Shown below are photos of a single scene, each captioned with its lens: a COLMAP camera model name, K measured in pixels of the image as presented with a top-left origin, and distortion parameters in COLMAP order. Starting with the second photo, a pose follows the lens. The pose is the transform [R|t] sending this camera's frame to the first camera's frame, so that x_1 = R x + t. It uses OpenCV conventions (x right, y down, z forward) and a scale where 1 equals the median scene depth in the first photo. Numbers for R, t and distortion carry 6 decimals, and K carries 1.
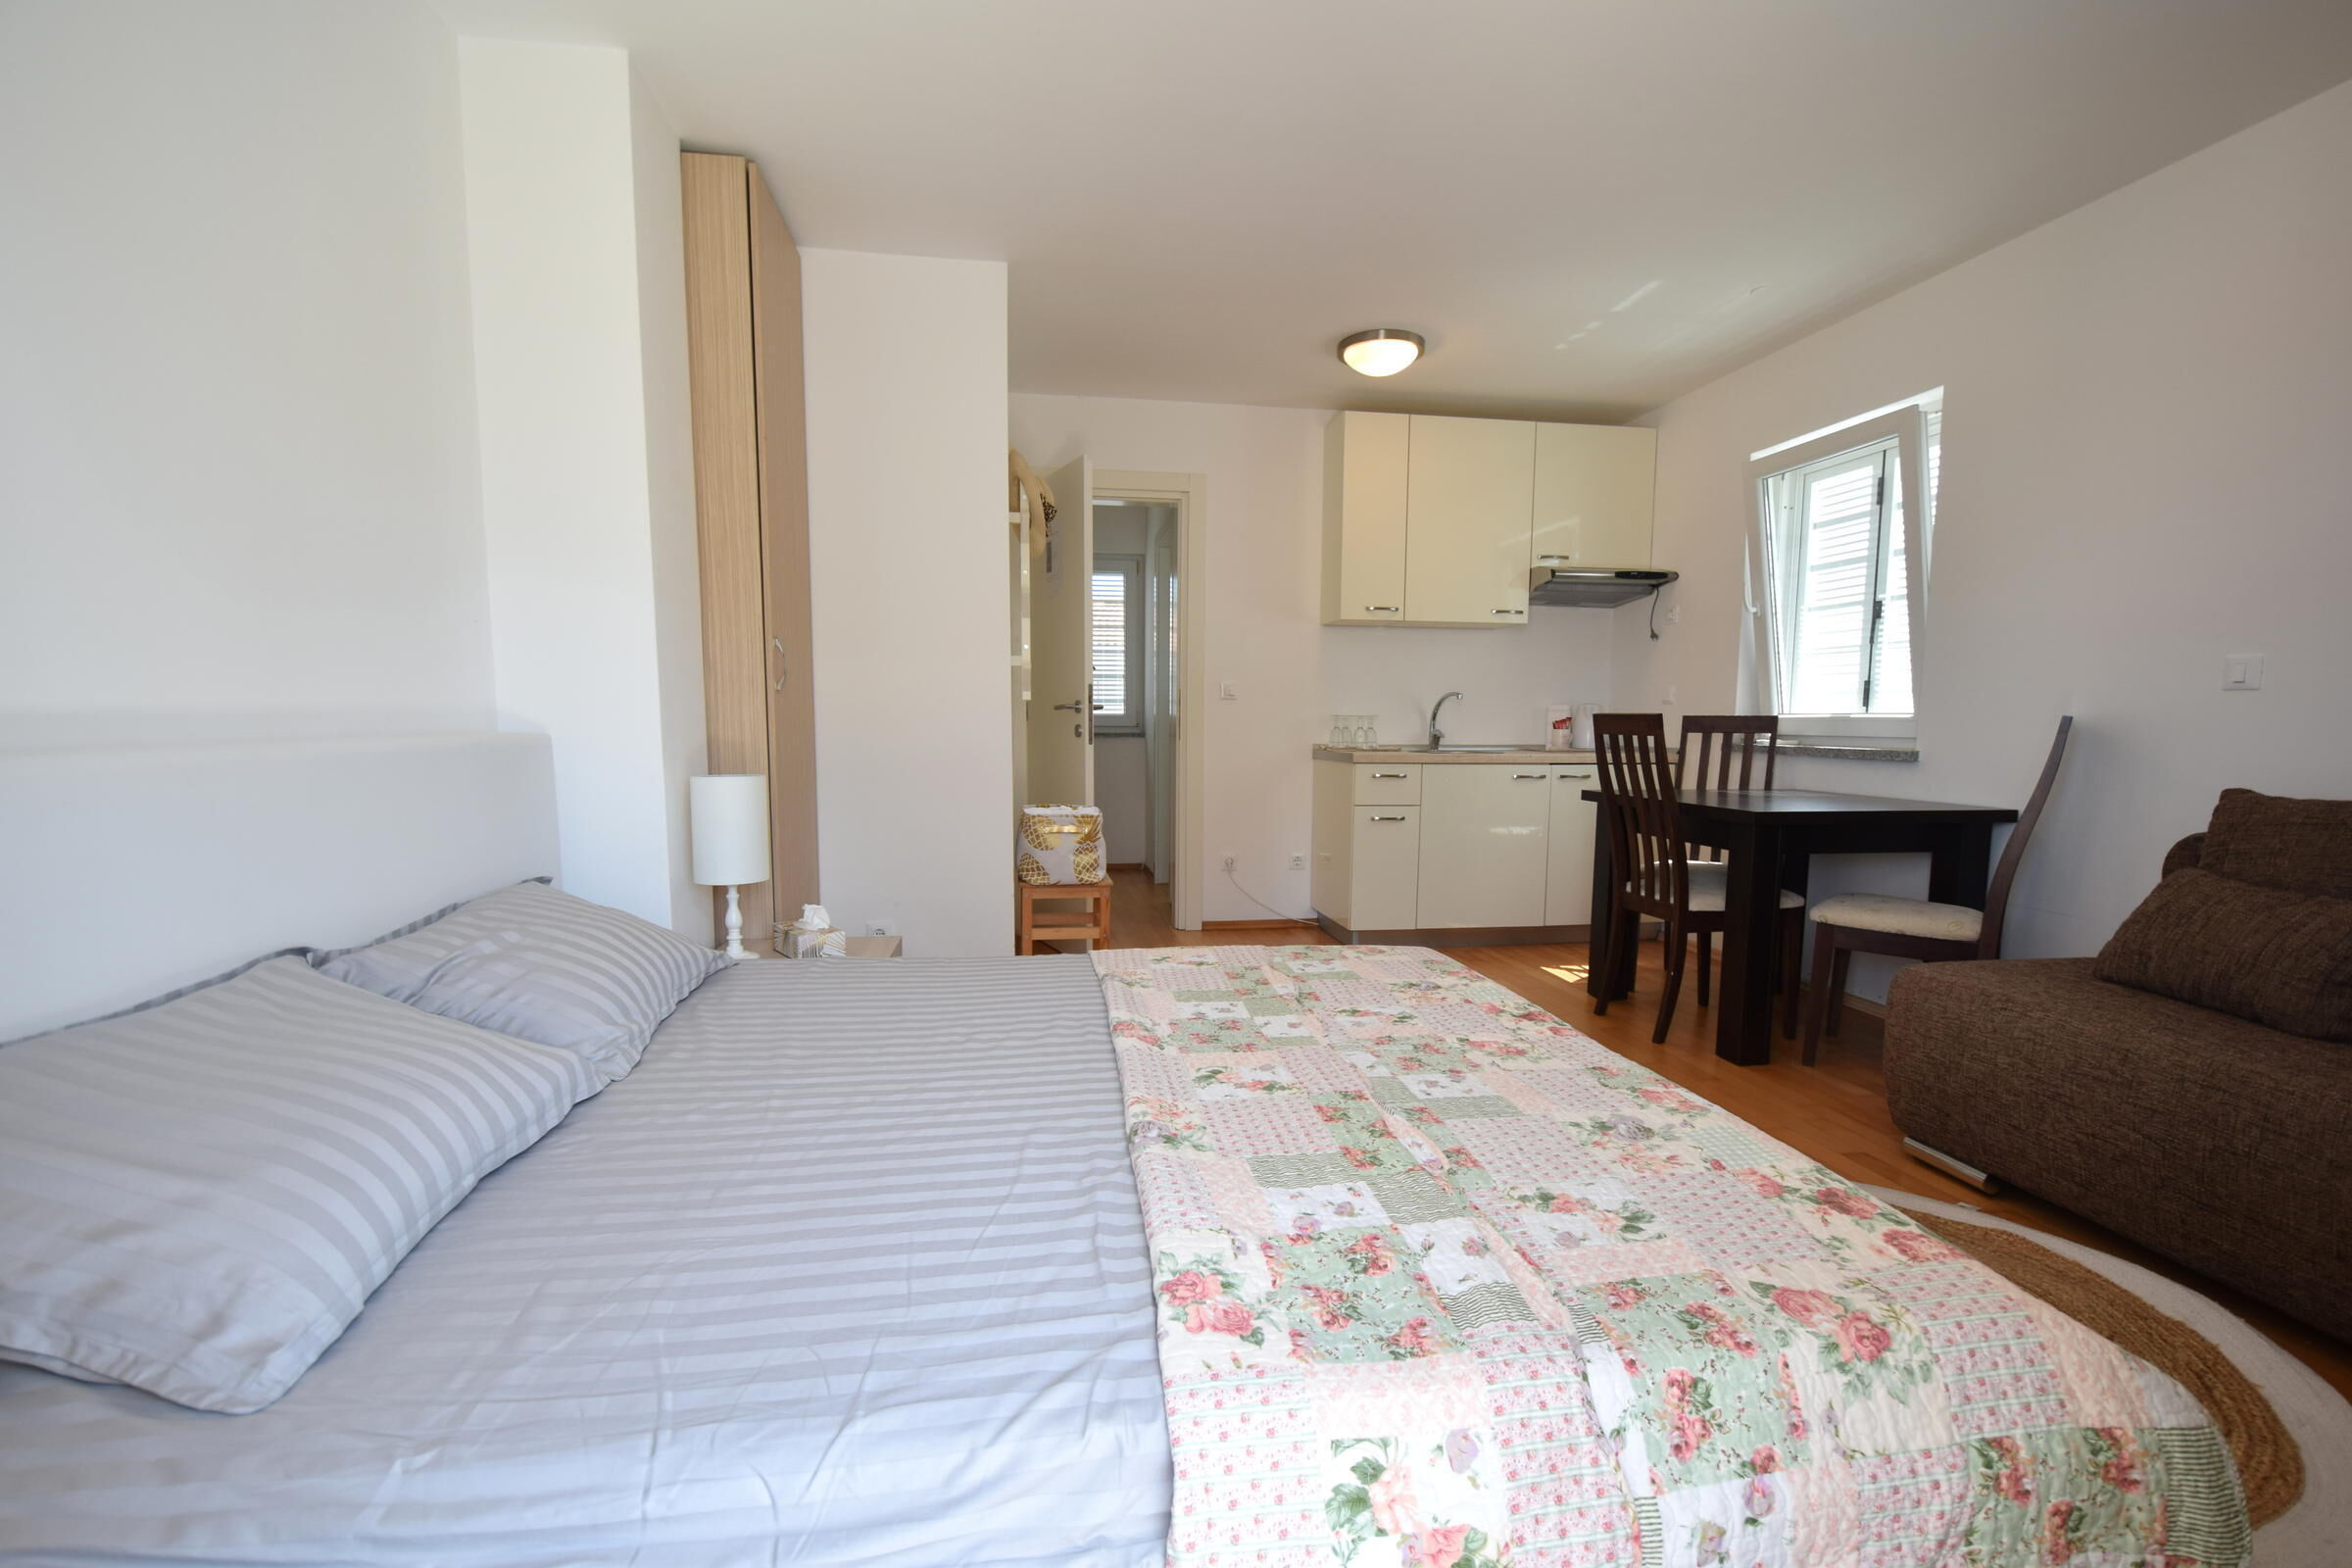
lens RADIAL K [[997.4, 0, 1241.4], [0, 997.4, 823.0], [0, 0, 1]] dist [0.001921, 0.000026]
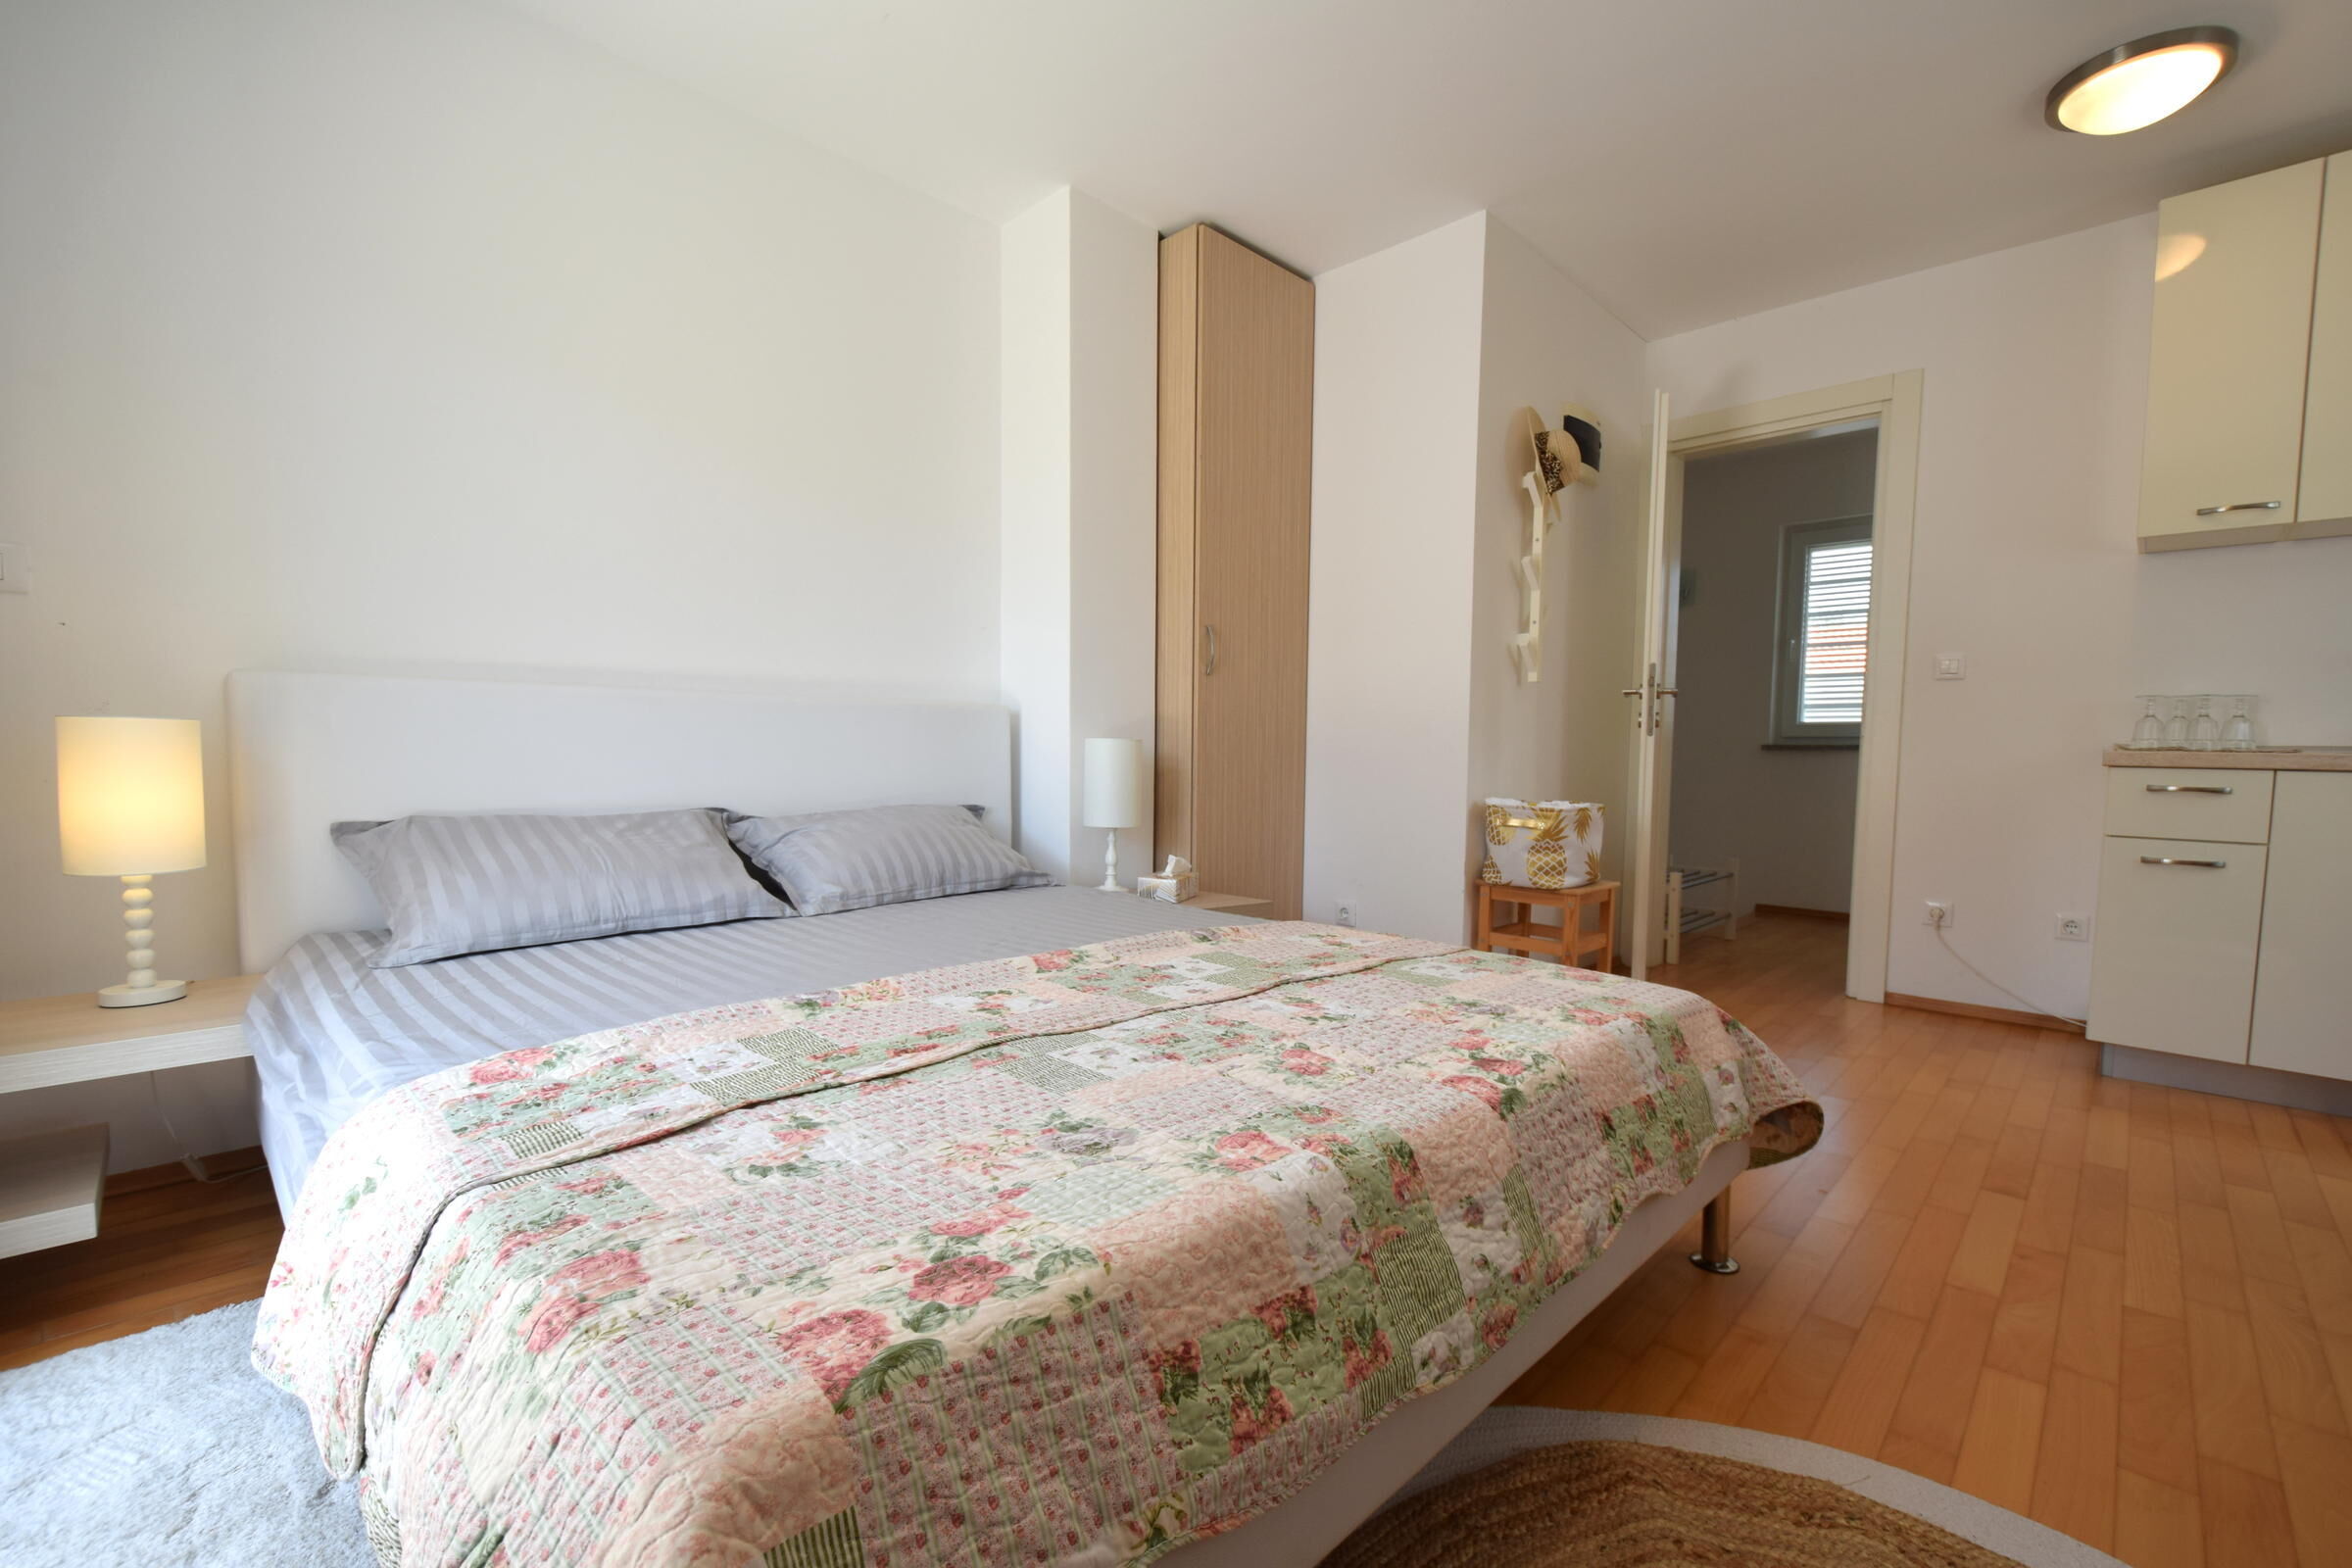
lens RADIAL K [[1024.3, 0, 1174.3], [0, 1024.3, 817.2], [0, 0, 1]] dist [-0.001838, -0.000923]
pose [[0.592109, 0.052309, -0.804159, 0.713248], [-0.087384, 0.996175, 0.000457, 0.053308], [0.801106, 0.070000, 0.594415, 0.434905]]
